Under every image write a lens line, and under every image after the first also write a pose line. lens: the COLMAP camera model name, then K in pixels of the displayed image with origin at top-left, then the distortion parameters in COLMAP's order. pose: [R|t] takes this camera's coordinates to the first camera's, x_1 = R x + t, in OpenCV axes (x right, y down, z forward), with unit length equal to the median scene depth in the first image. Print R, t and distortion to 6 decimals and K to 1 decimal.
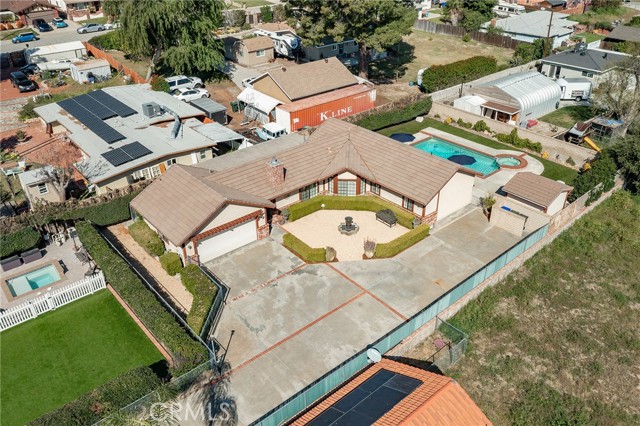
lens RADIAL K [[513.1, 0, 321.5], [0, 513.1, 209.3], [0, 0, 1]] dist [-0.017817, 0.002392]
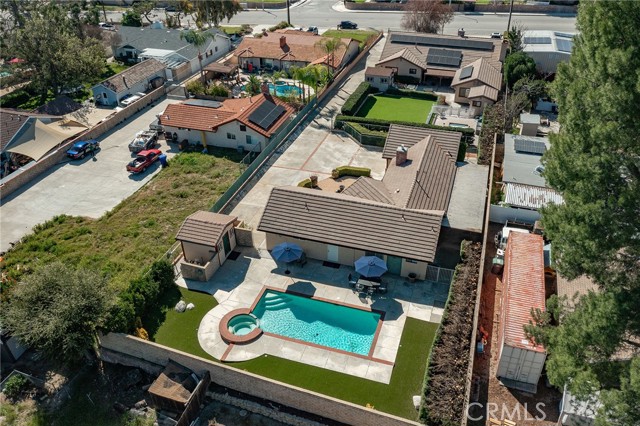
lens RADIAL K [[513.1, 0, 321.5], [0, 513.1, 209.3], [0, 0, 1]] dist [-0.017817, 0.002392]
pose [[-0.857273, 0.298996, -0.419148, 0.559374], [-0.239694, 0.488722, 0.838867, -0.878427], [0.455665, 0.819605, -0.347300, 1.236591]]
